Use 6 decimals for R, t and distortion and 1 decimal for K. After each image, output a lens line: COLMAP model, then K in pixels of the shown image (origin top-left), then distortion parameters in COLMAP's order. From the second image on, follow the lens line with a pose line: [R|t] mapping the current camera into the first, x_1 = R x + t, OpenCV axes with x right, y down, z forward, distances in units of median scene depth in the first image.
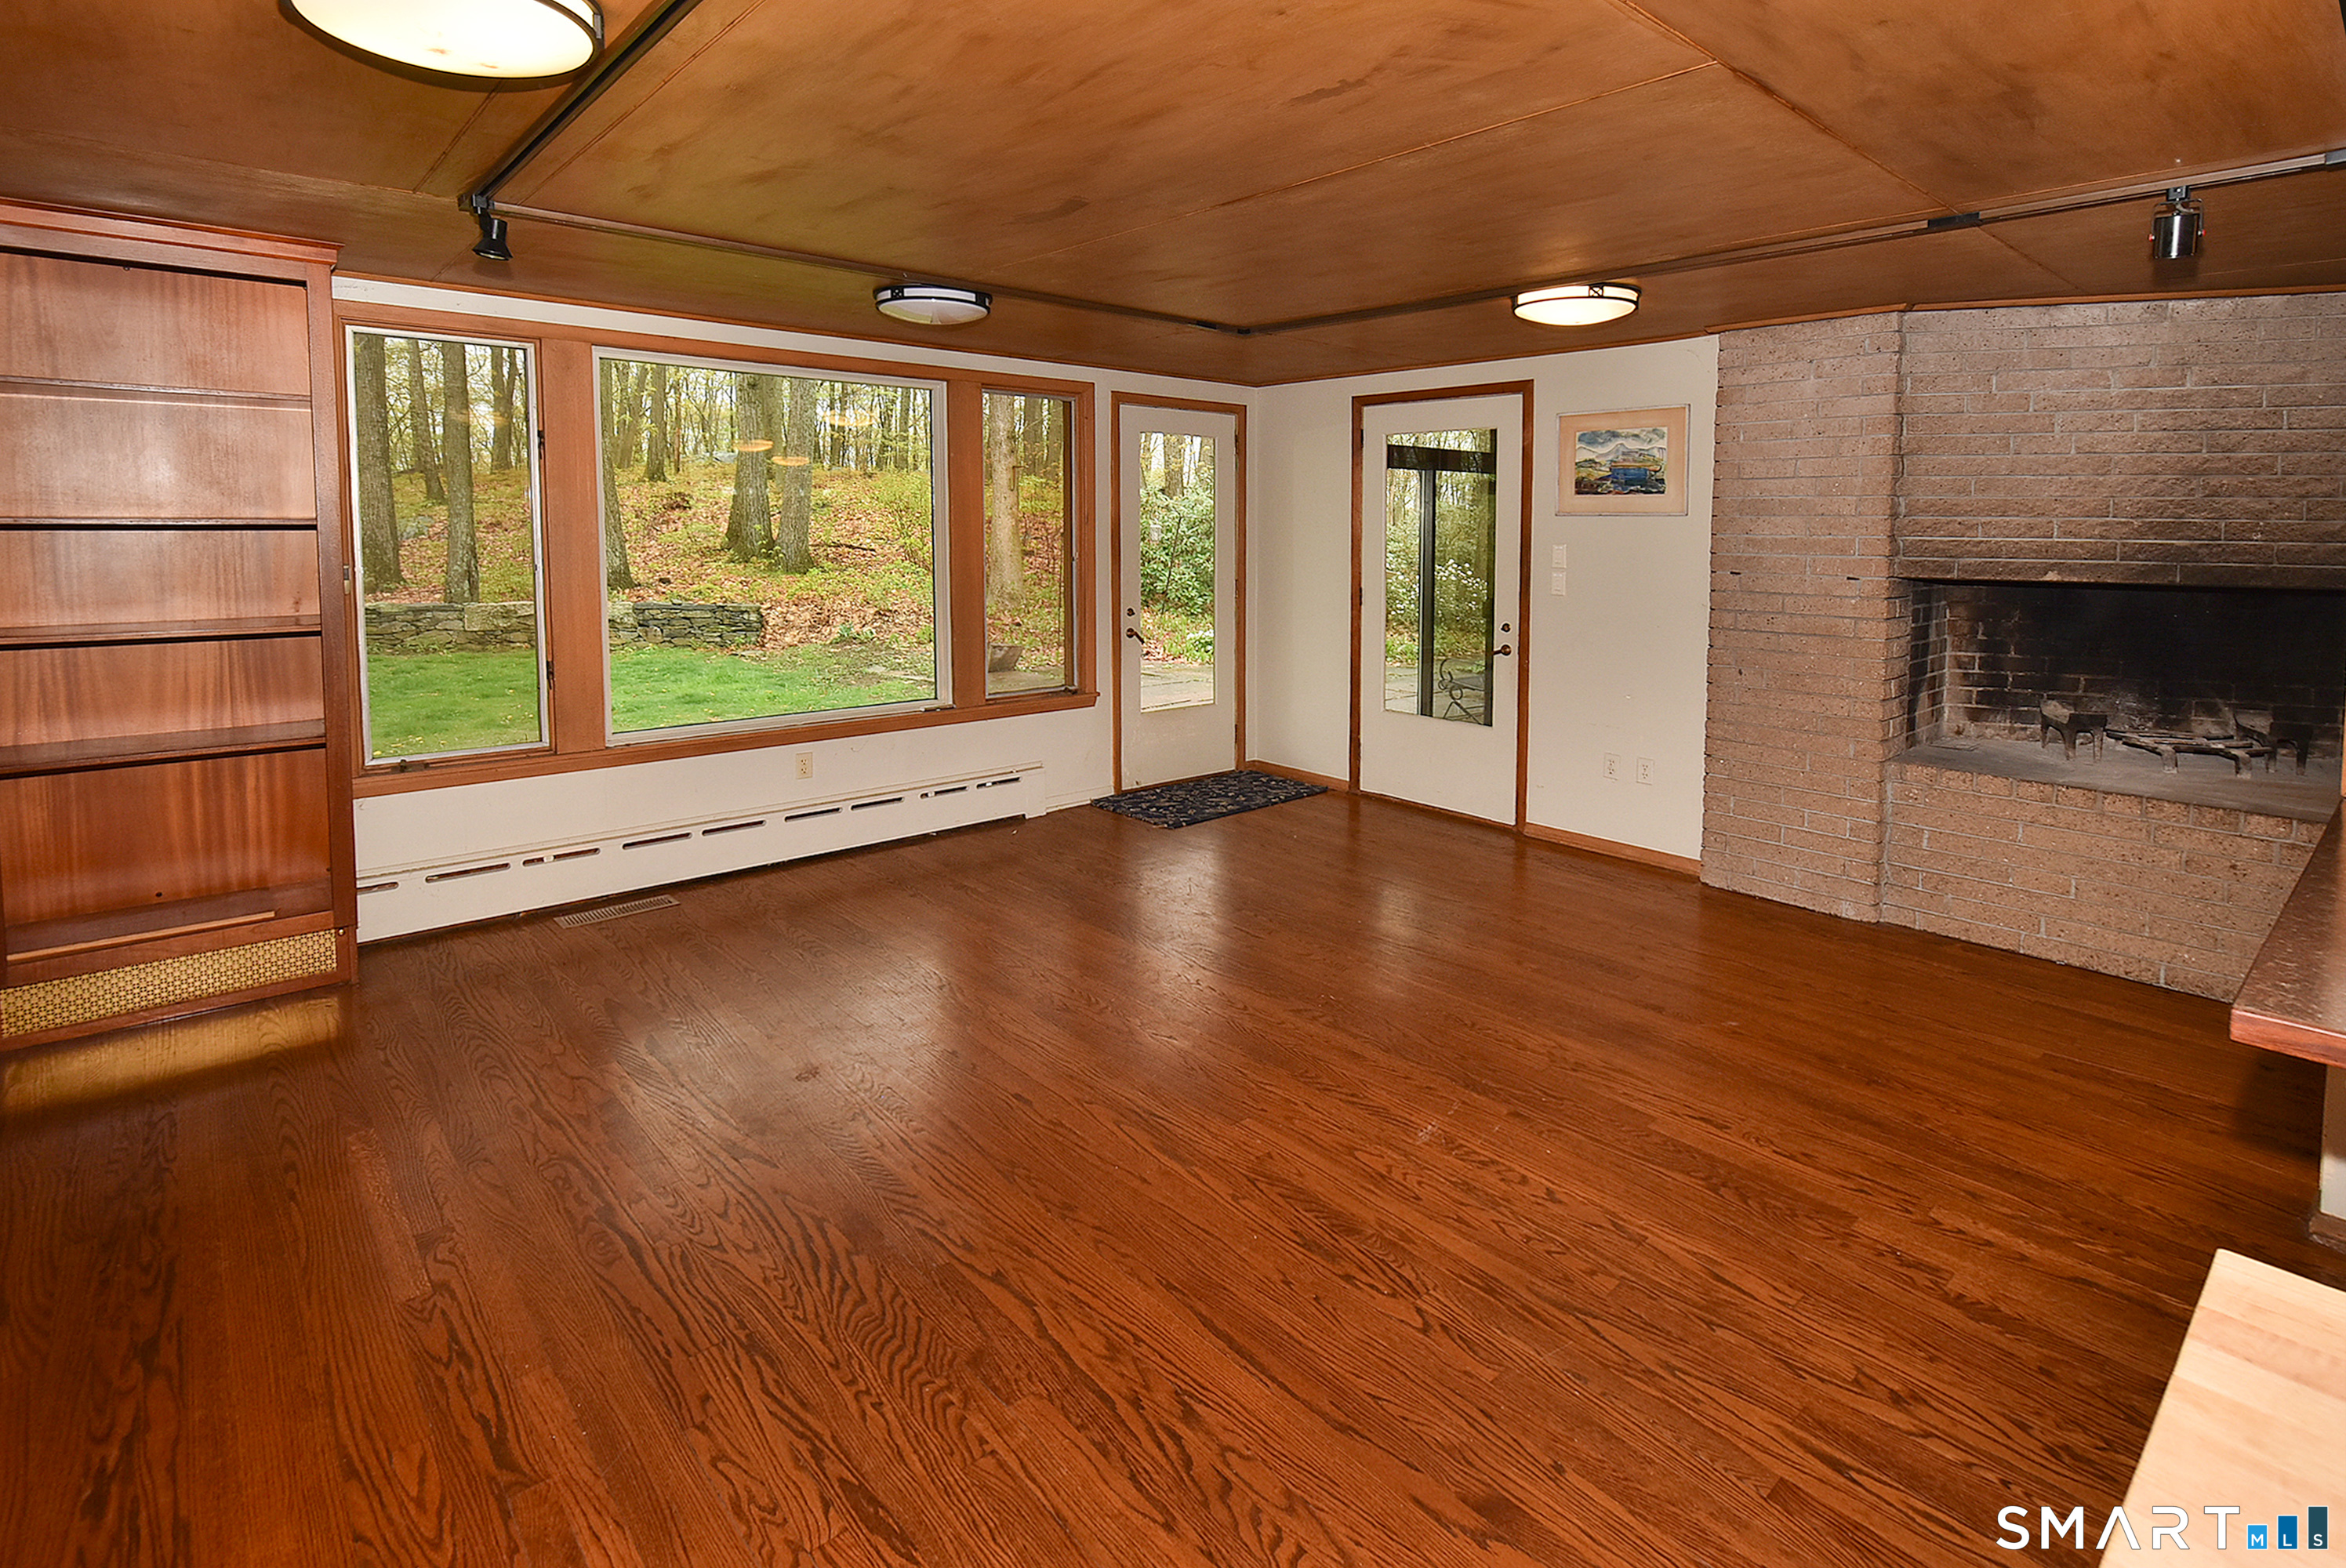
lens RADIAL K [[1102.3, 0, 1188.3], [0, 1102.3, 800.0], [0, 0, 1]] dist [-0.002869, -0.001660]
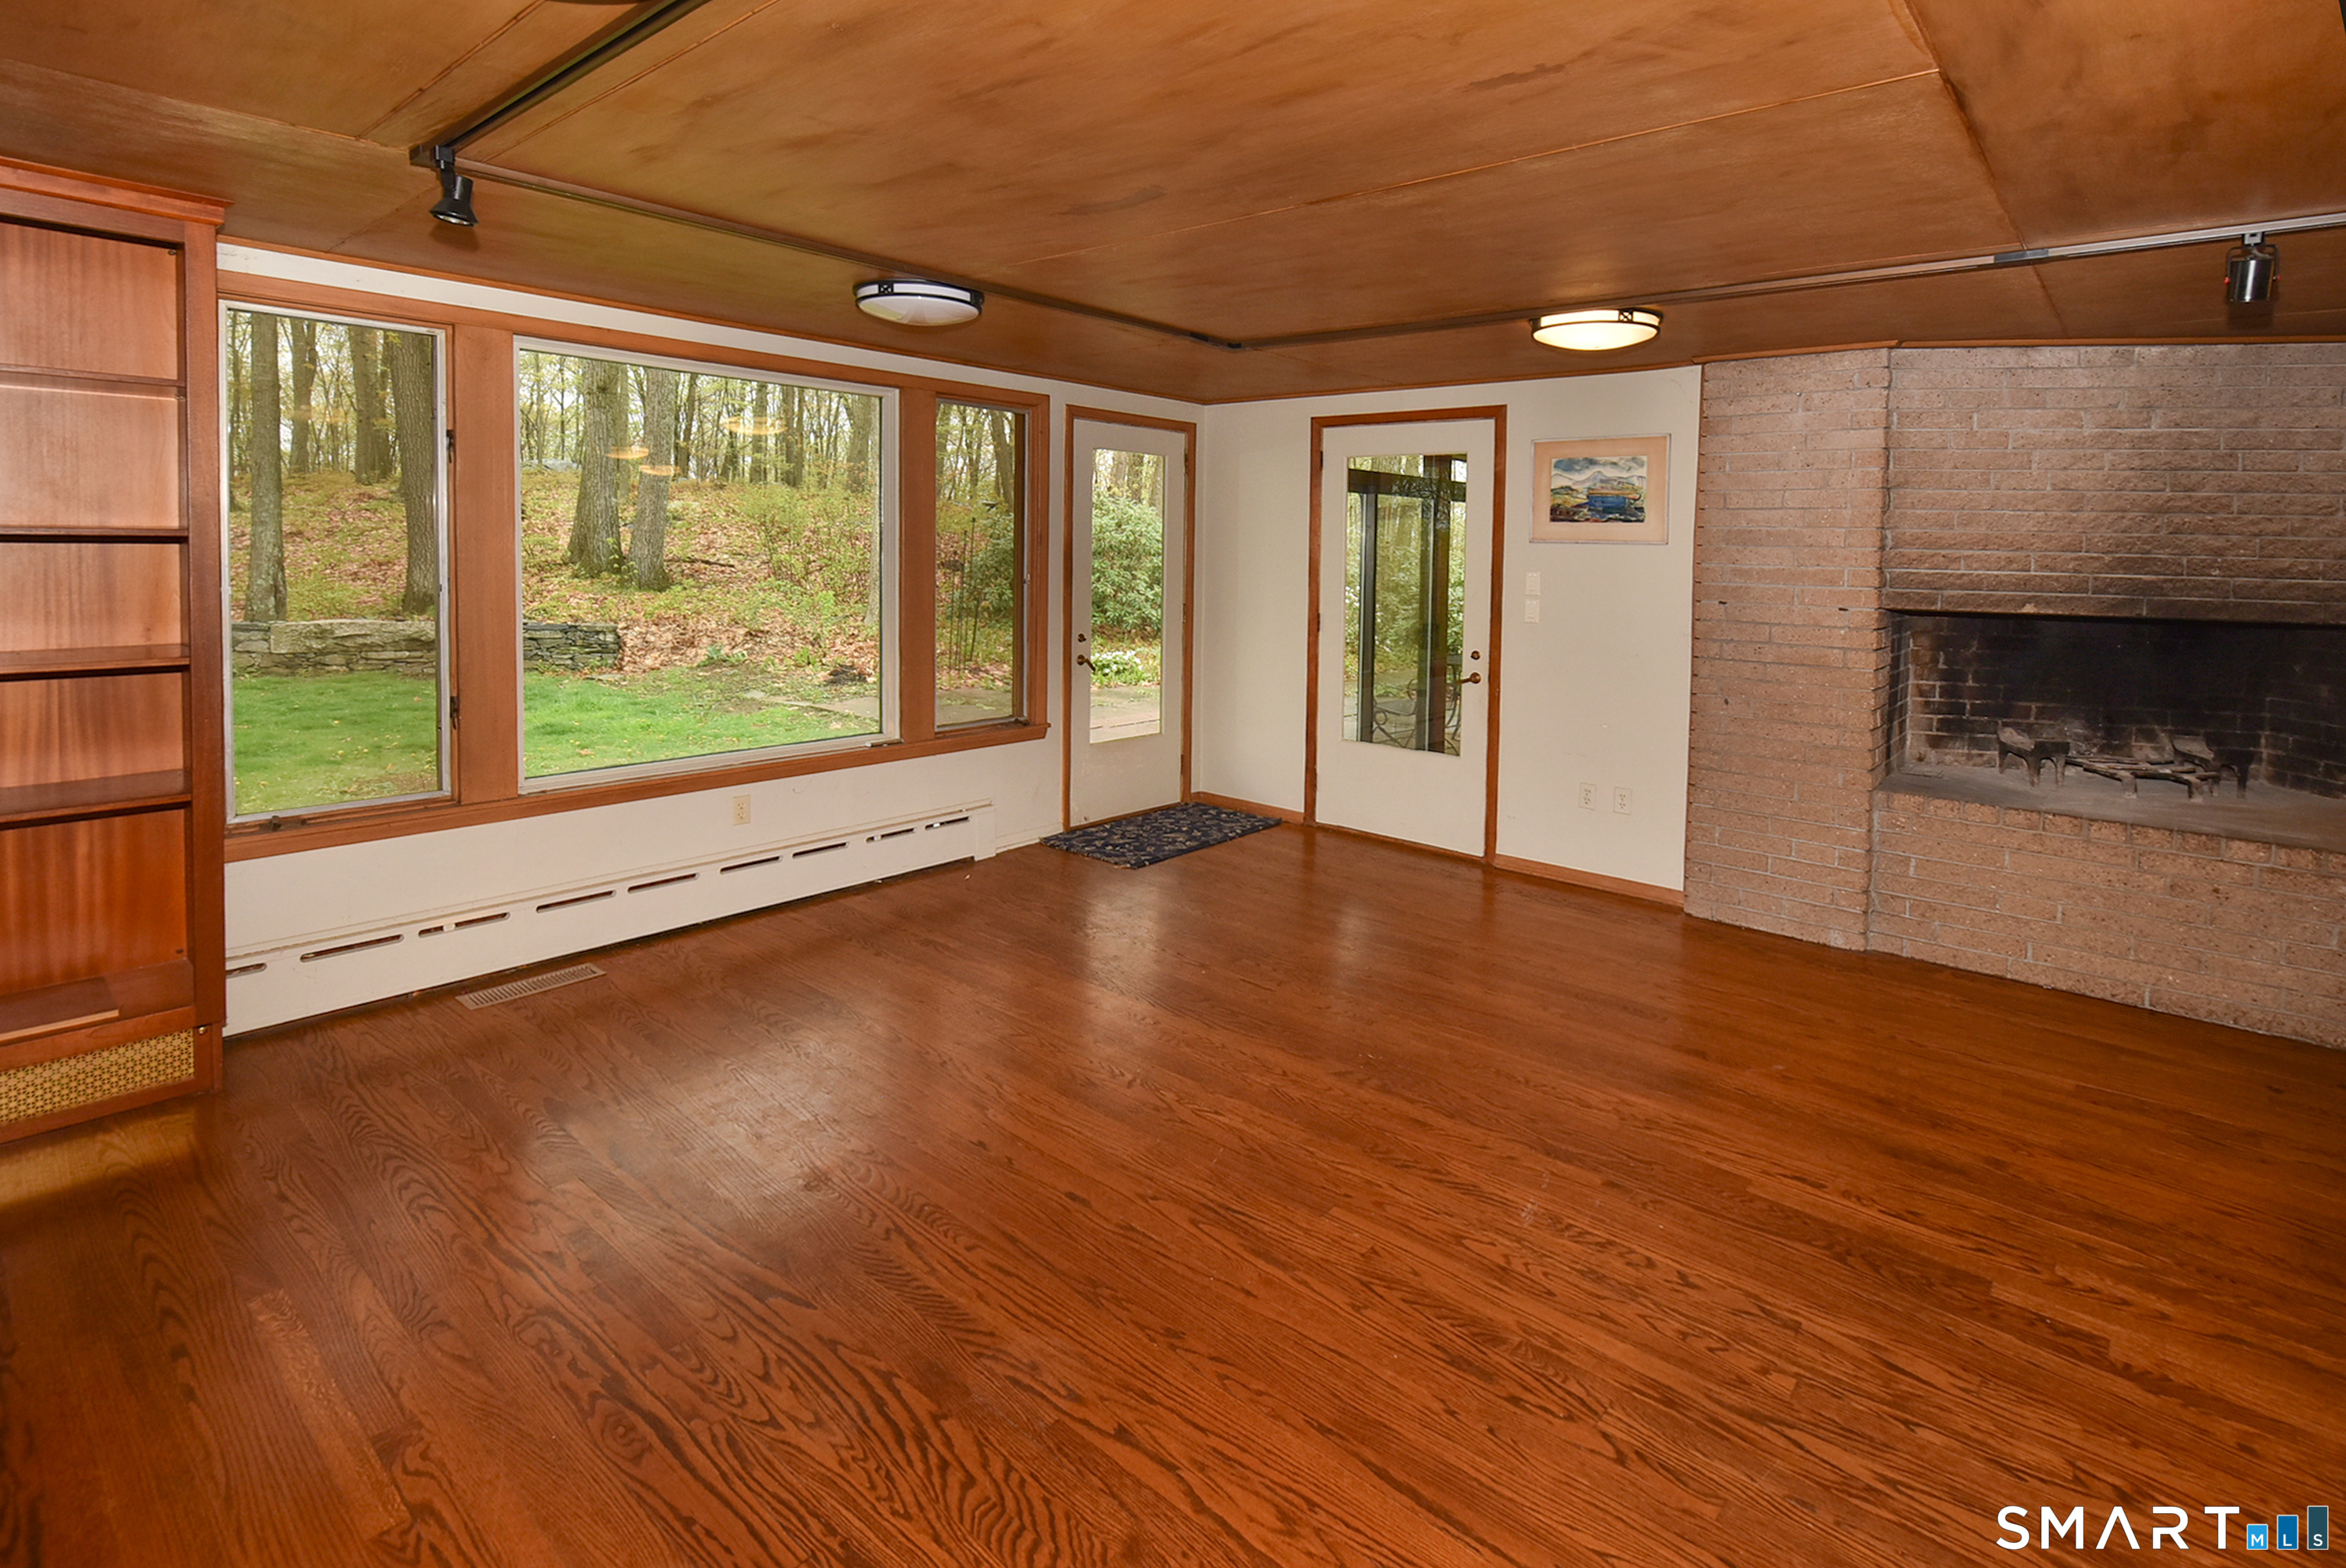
lens RADIAL K [[1113.3, 0, 1173.0], [0, 1113.3, 784.0], [0, 0, 1]] dist [-0.003268, -0.002023]
pose [[0.992403, -0.013425, 0.122294, -0.141661], [0.017319, 0.999374, -0.030838, -0.023448], [-0.121803, 0.032722, 0.992015, 0.081224]]
